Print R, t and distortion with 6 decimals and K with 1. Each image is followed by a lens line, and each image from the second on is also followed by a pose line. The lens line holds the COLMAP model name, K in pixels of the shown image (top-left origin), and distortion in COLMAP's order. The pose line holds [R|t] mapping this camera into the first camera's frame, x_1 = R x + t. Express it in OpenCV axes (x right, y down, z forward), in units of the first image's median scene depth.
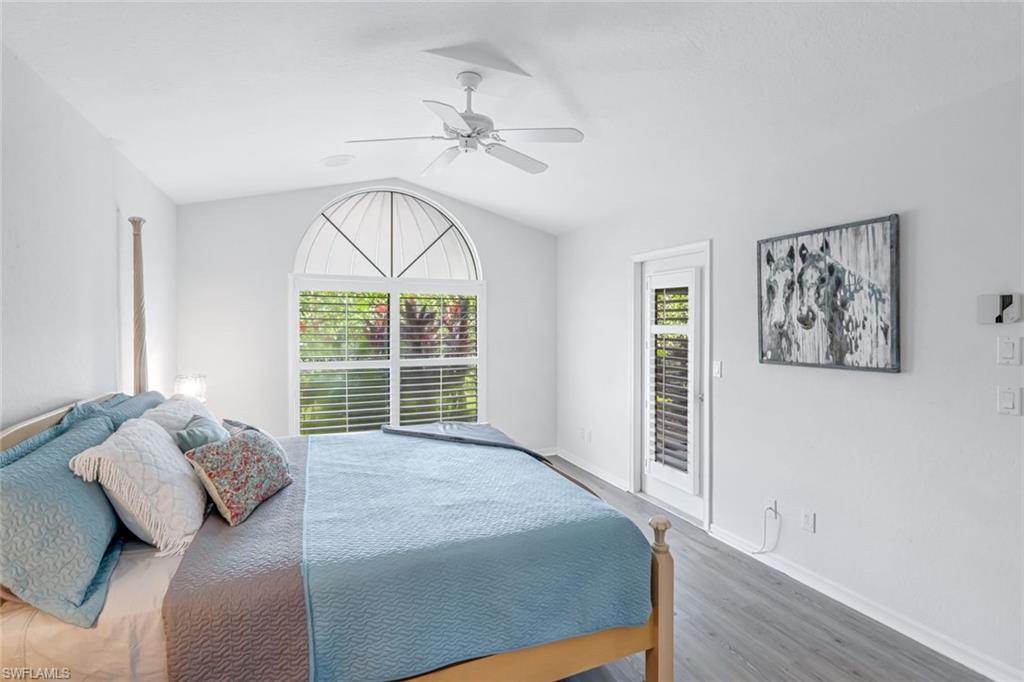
lens RADIAL K [[480.7, 0, 513.8], [0, 480.7, 325.1], [0, 0, 1]] dist [0.004321, 0.001198]
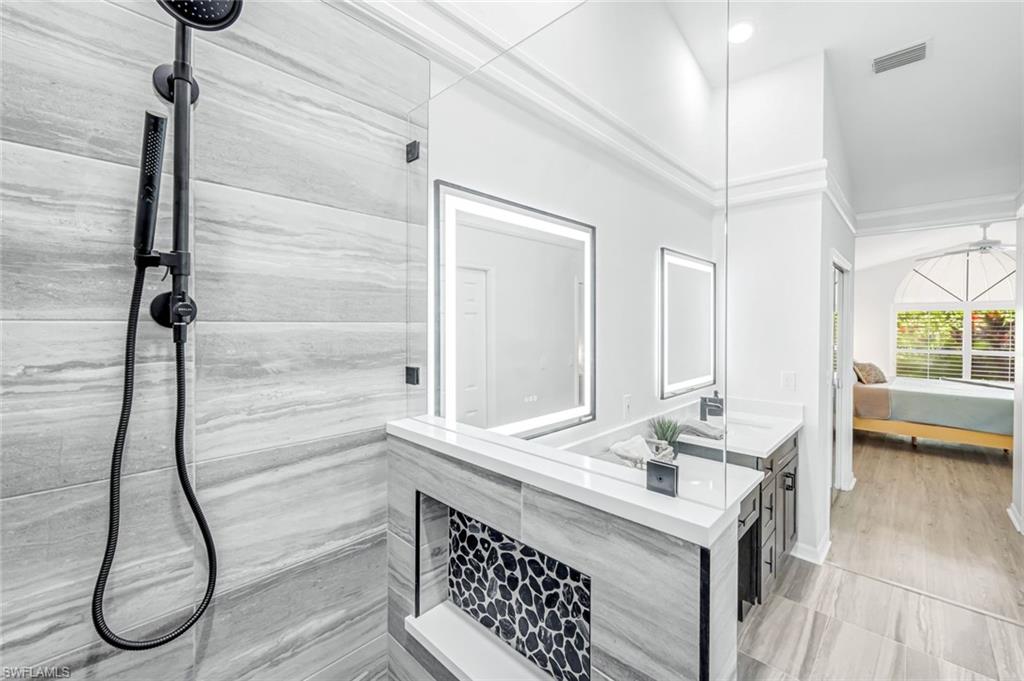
lens RADIAL K [[413.5, 0, 508.3], [0, 413.5, 334.2], [0, 0, 1]] dist [0.000444, -0.000003]
pose [[0.364688, 0.013396, -0.931033, 0.521805], [-0.000610, 0.999900, 0.014149, -0.003641], [0.931129, -0.004592, 0.364660, -1.040176]]
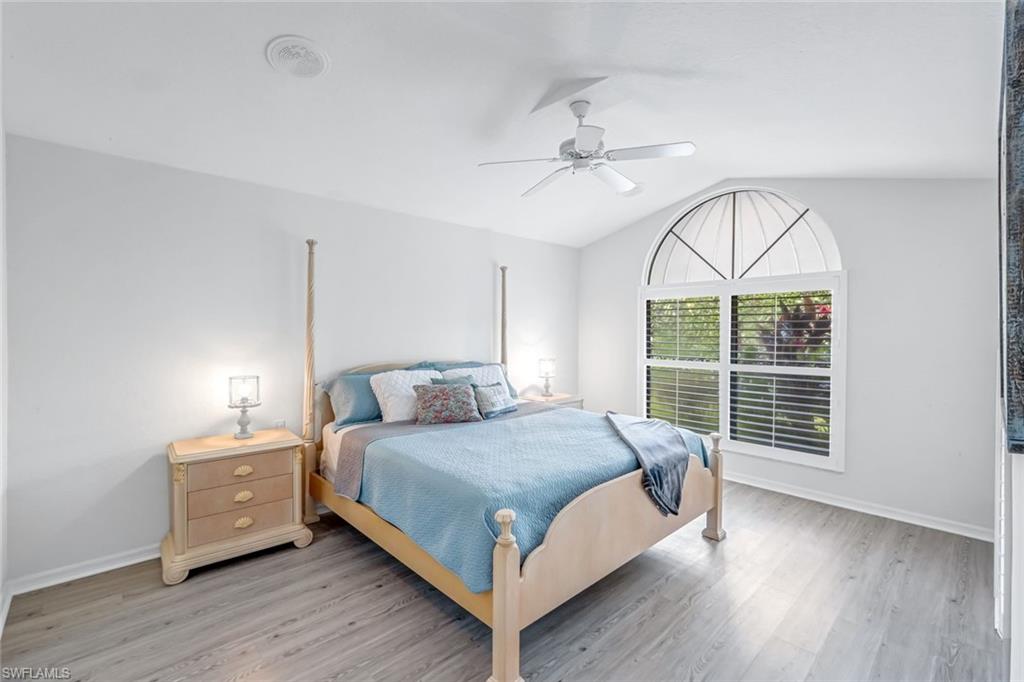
lens RADIAL K [[451.4, 0, 512.0], [0, 451.4, 341.0], [0, 0, 1]] dist [-0.000696, -0.000053]
pose [[0.346166, 0.026582, -0.937797, 0.471801], [-0.005637, 0.999639, 0.026254, 0.004876], [0.938156, -0.003802, 0.346191, 0.264828]]
